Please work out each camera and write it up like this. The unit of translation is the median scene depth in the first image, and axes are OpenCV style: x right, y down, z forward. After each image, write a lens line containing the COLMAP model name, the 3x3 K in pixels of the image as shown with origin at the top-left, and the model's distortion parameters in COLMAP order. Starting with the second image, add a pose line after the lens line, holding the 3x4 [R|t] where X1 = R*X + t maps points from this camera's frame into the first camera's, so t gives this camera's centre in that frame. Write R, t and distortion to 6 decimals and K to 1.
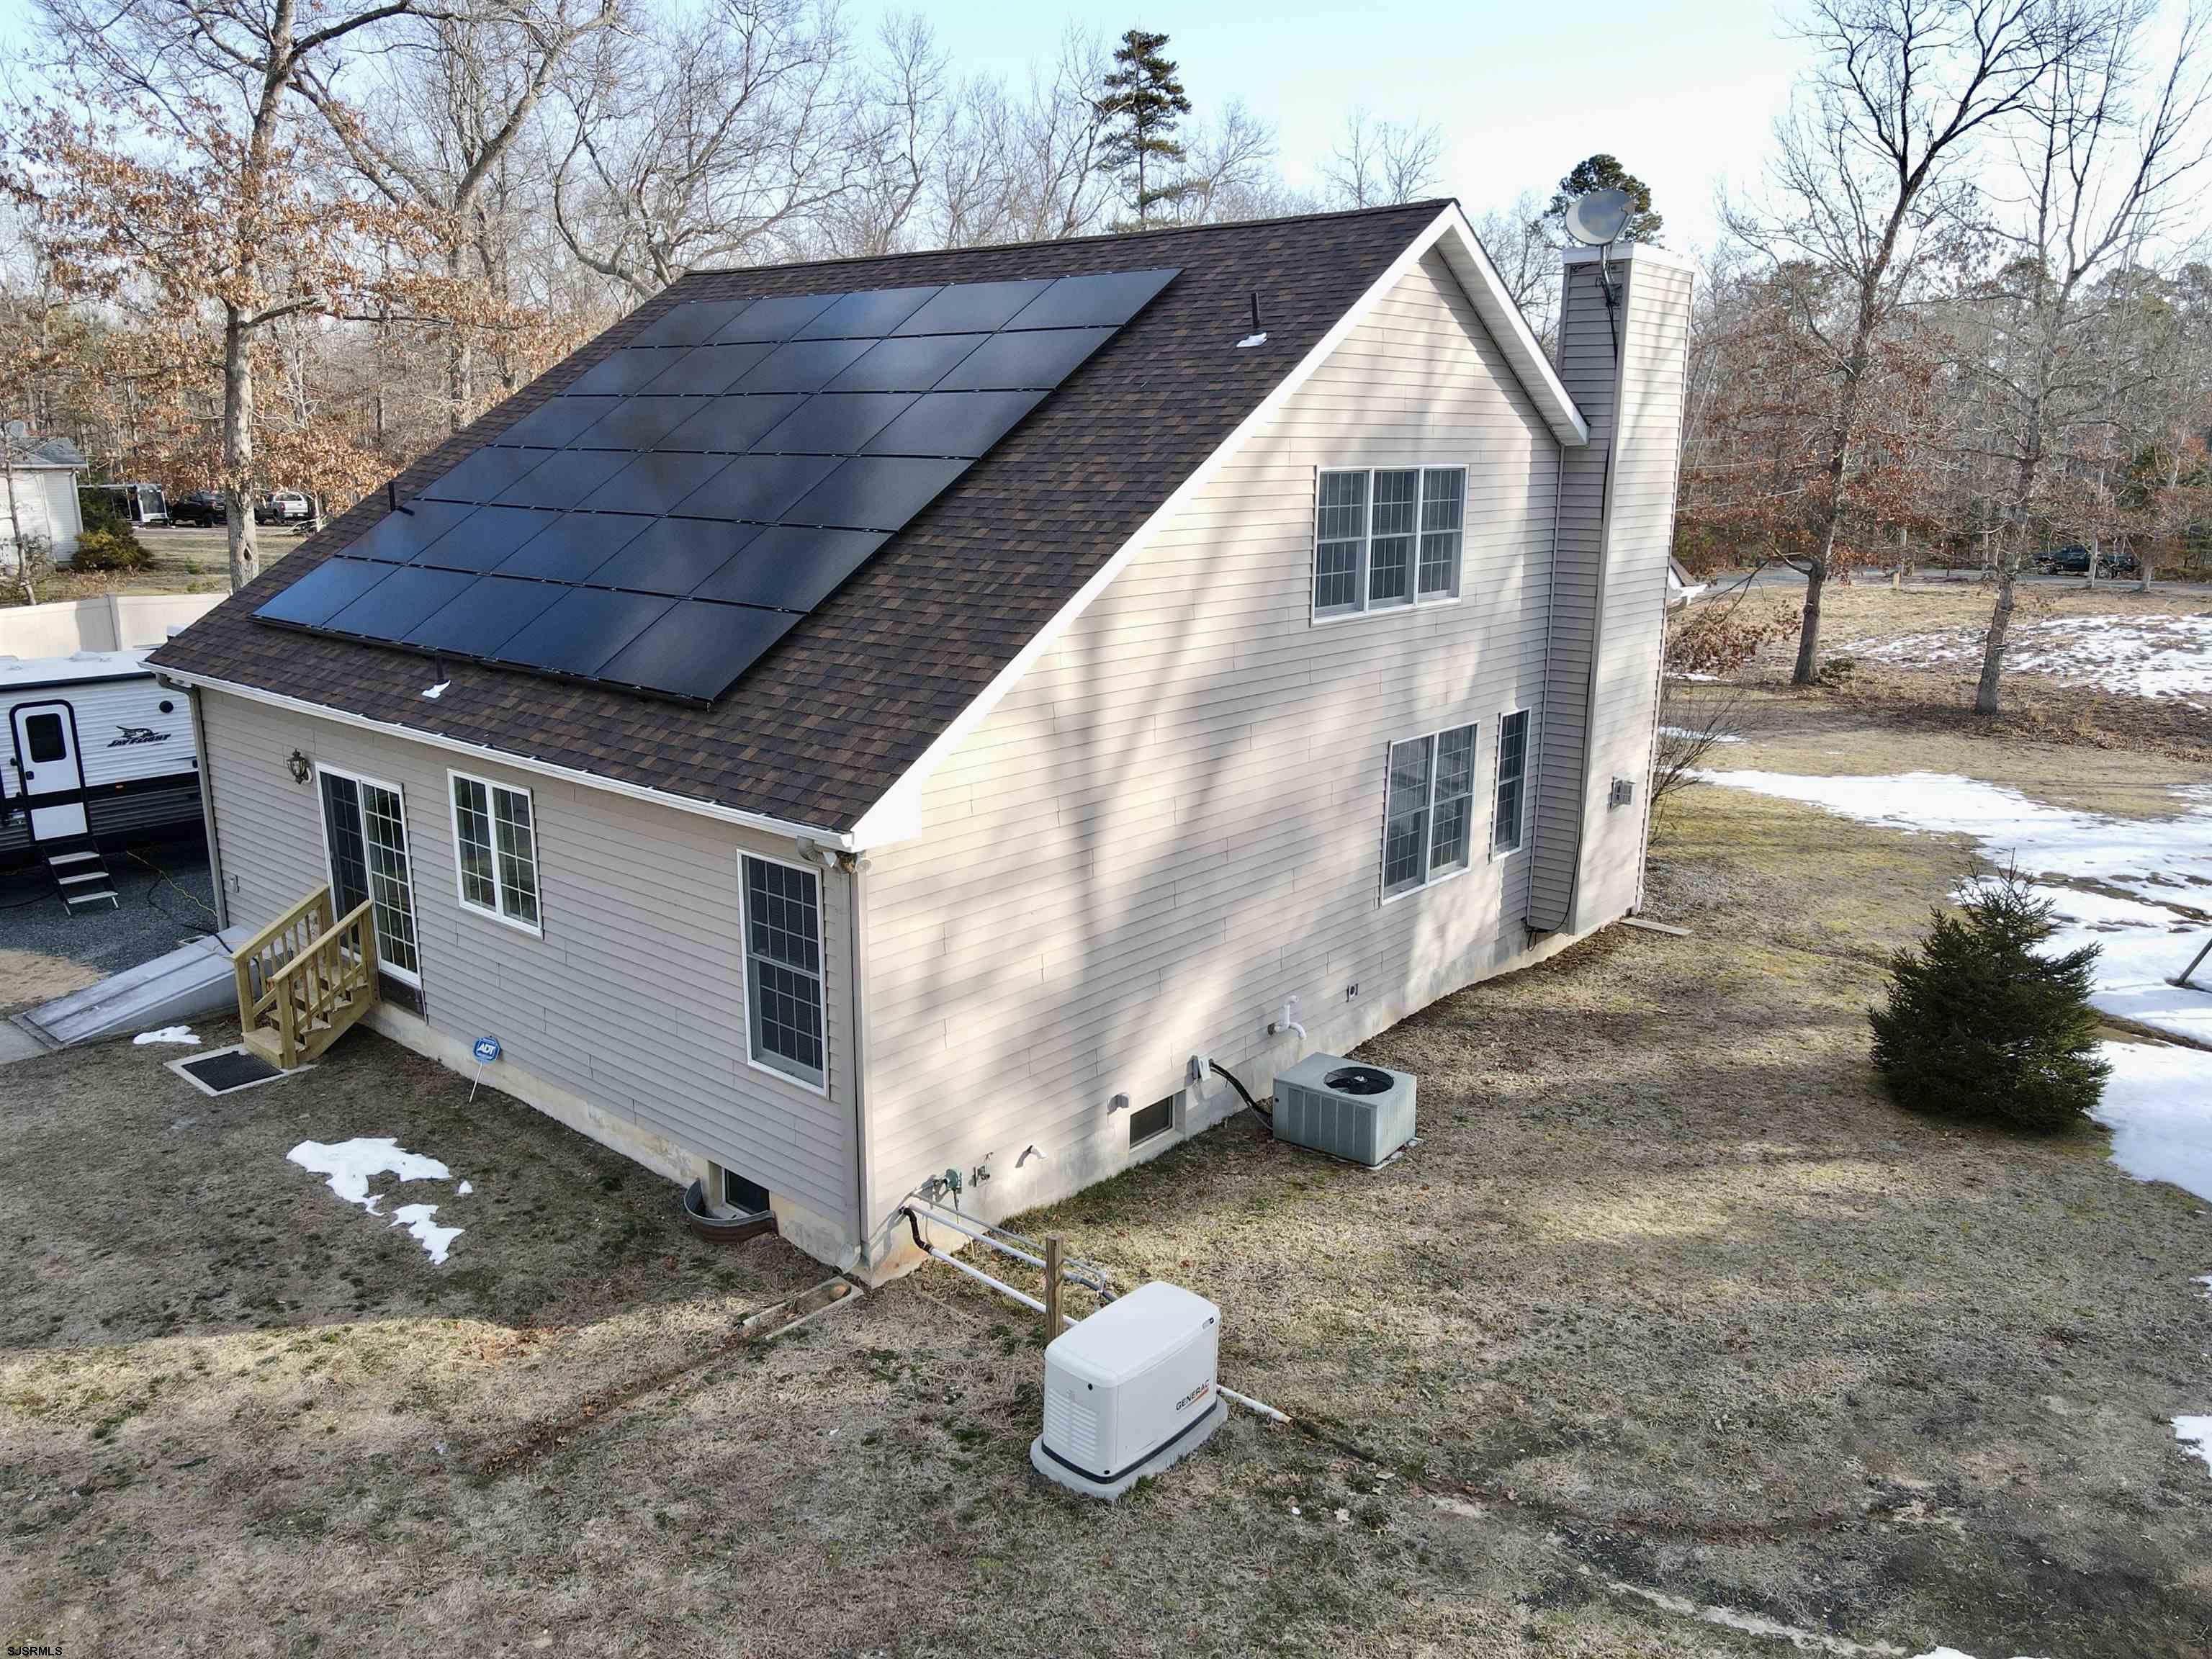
lens RADIAL K [[1624.3, 0, 1100.1], [0, 1624.3, 831.4], [0, 0, 1]] dist [0.012987, 0.001064]
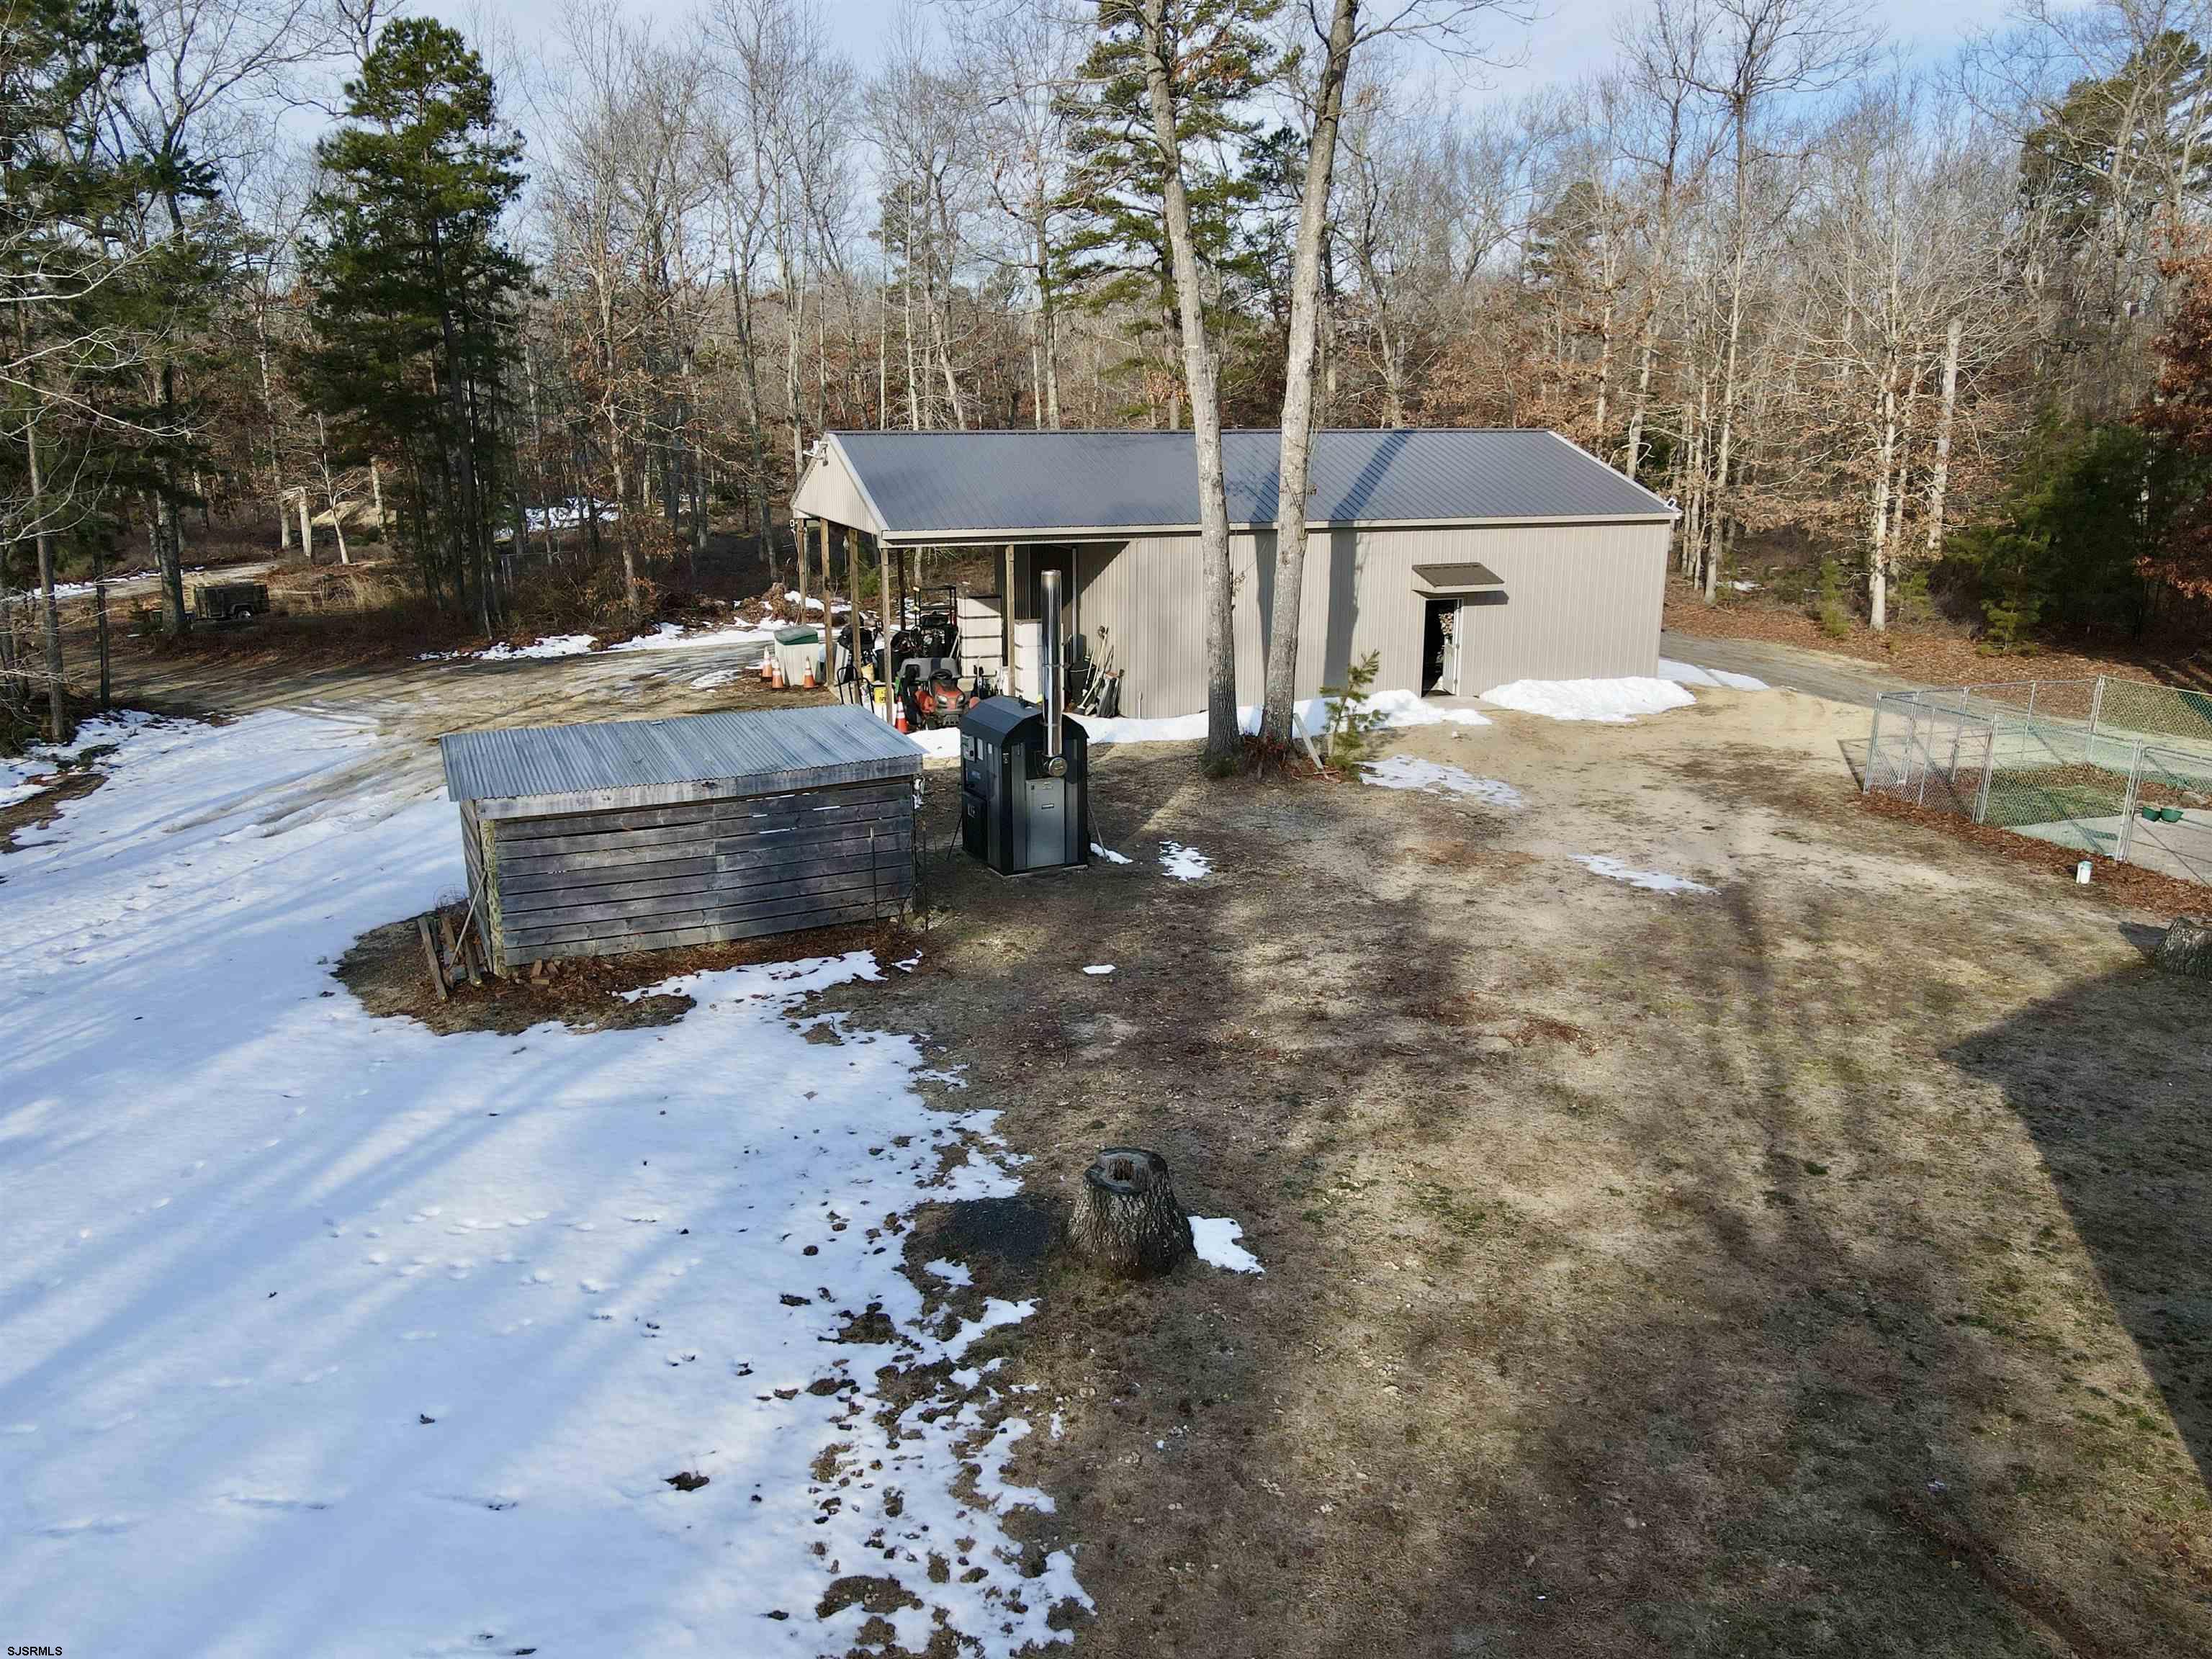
lens RADIAL K [[1624.3, 0, 1116.4], [0, 1624.3, 818.9], [0, 0, 1]] dist [0.012987, 0.001064]
pose [[-0.448281, 0.213415, -0.868043, 0.360183], [-0.212649, 0.917743, 0.335452, -0.133623], [0.868231, 0.334965, -0.366024, 0.480196]]
